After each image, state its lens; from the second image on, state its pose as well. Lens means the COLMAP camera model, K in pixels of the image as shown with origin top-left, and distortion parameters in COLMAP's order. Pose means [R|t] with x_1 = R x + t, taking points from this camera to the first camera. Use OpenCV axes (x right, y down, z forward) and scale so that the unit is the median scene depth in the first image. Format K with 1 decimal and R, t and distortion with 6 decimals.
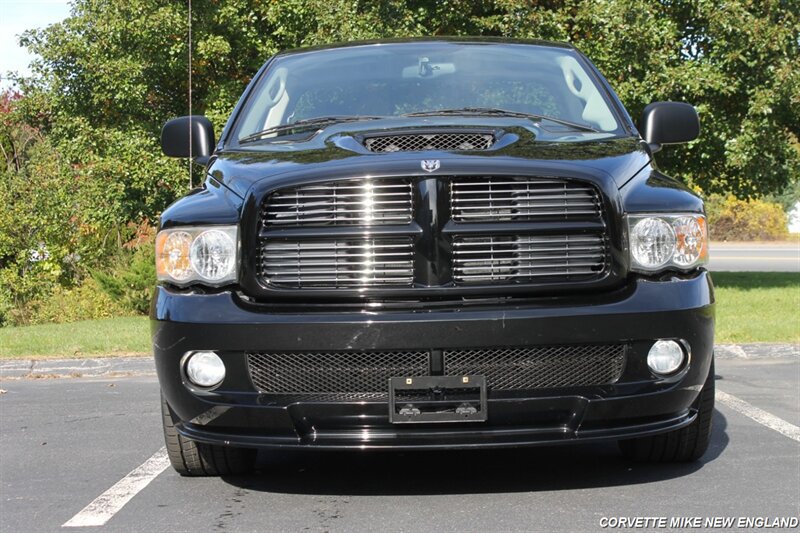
lens RADIAL K [[1453.9, 0, 400.0], [0, 1453.9, 266.5], [0, 0, 1]] dist [-0.022679, -0.038905]
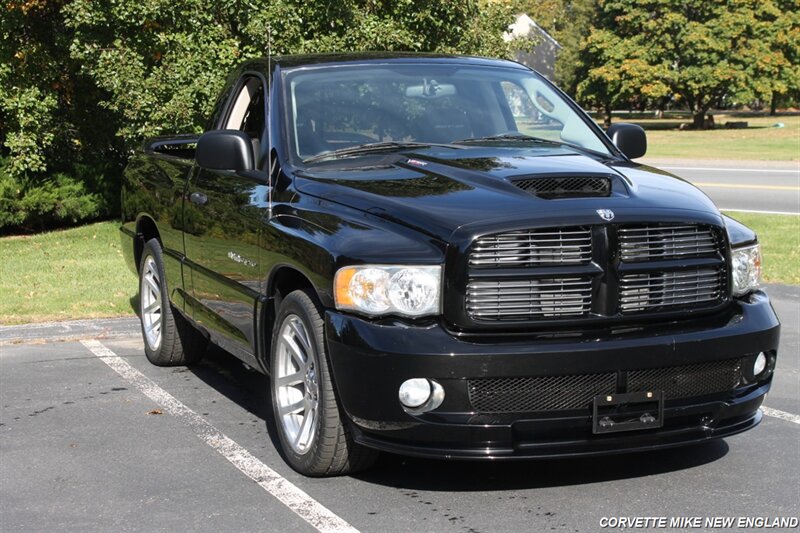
lens RADIAL K [[1464.4, 0, 384.5], [0, 1464.4, 266.7], [0, 0, 1]] dist [-0.041176, 0.223952]
pose [[0.930843, -0.025286, 0.364543, -0.198236], [-0.002311, 0.997176, 0.075070, -0.039528], [-0.365412, -0.070721, 0.928156, -0.016753]]
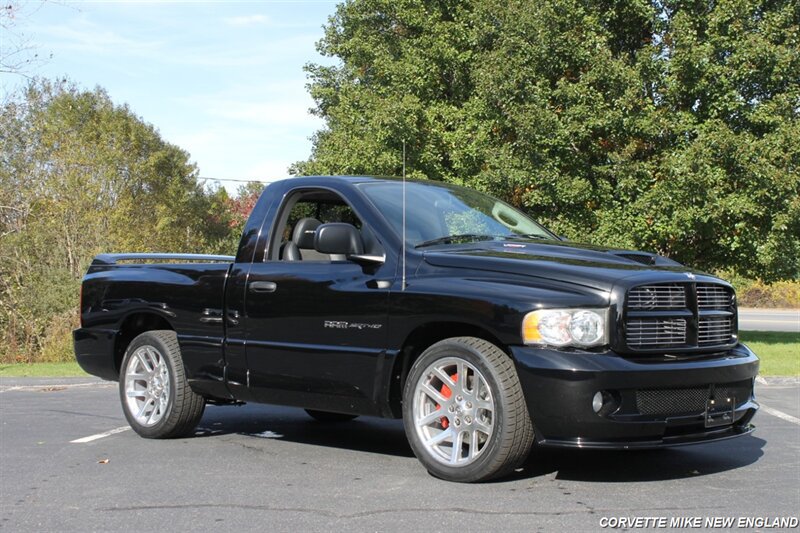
lens RADIAL K [[1161.1, 0, 400.0], [0, 1161.1, 266.5], [0, 0, 1]] dist [-0.017266, -0.010976]
pose [[0.996429, 0.016188, -0.082863, -0.051969], [-0.019972, 0.998785, -0.045041, -0.002231], [0.082033, 0.046536, 0.995543, -0.261772]]
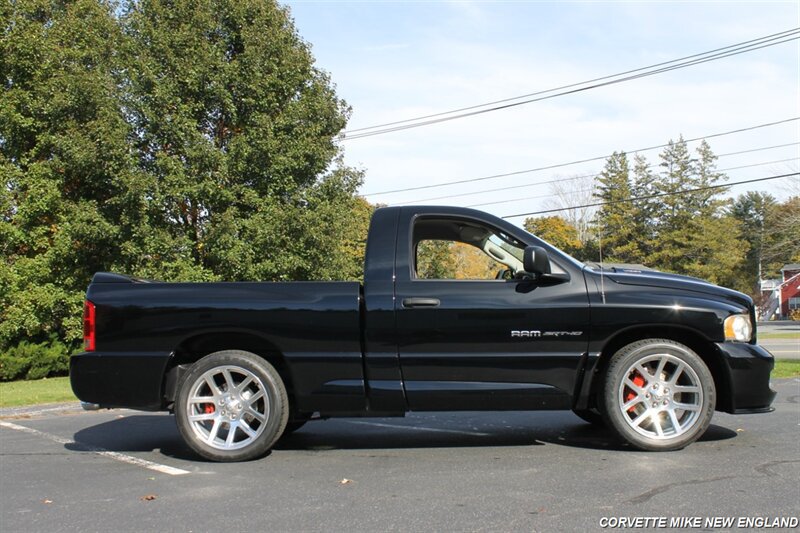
lens RADIAL K [[872.4, 0, 386.8], [0, 872.4, 268.1], [0, 0, 1]] dist [-0.071611, 0.037373]
pose [[0.794052, 0.049577, 0.605824, -0.449033], [0.017715, 0.994357, -0.104592, 0.012674], [-0.607591, 0.093783, 0.788694, -0.066177]]
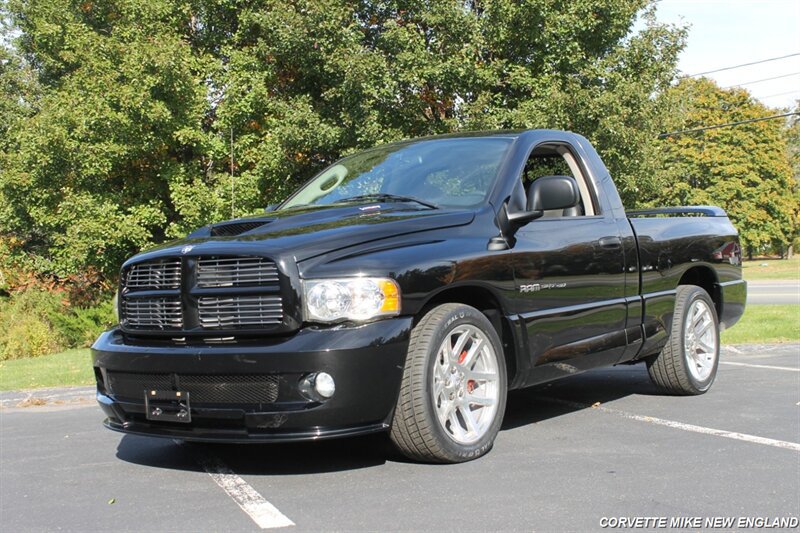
lens RADIAL K [[1102.6, 0, 389.8], [0, 1102.6, 268.7], [0, 0, 1]] dist [-0.037667, 0.026062]
pose [[0.945045, -0.007967, 0.326843, -0.337420], [0.020071, 0.999231, -0.033676, 0.004627], [-0.326324, 0.038385, 0.944478, 0.033081]]
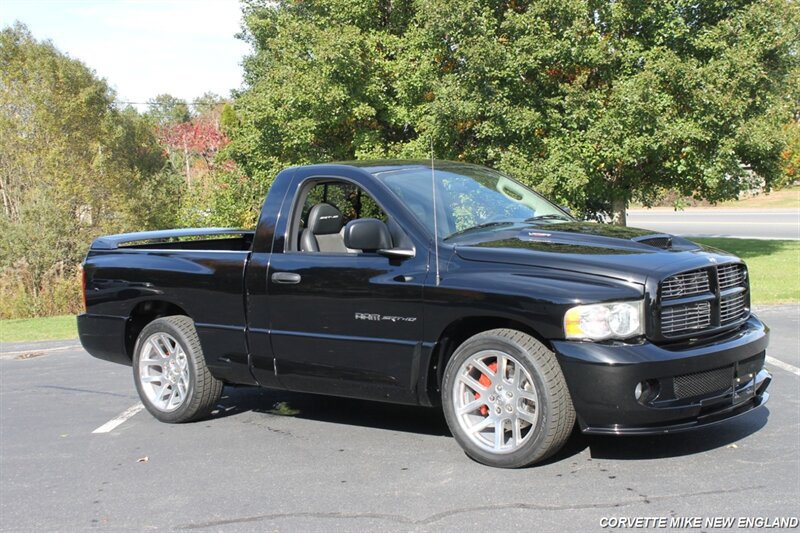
lens RADIAL K [[1167.7, 0, 400.0], [0, 1167.7, 266.5], [0, 0, 1]] dist [-0.029841, 0.030458]
pose [[0.999597, -0.027282, -0.007897, -0.102396], [0.027574, 0.998835, 0.039610, -0.042355], [0.006808, -0.039812, 0.999184, -0.281527]]
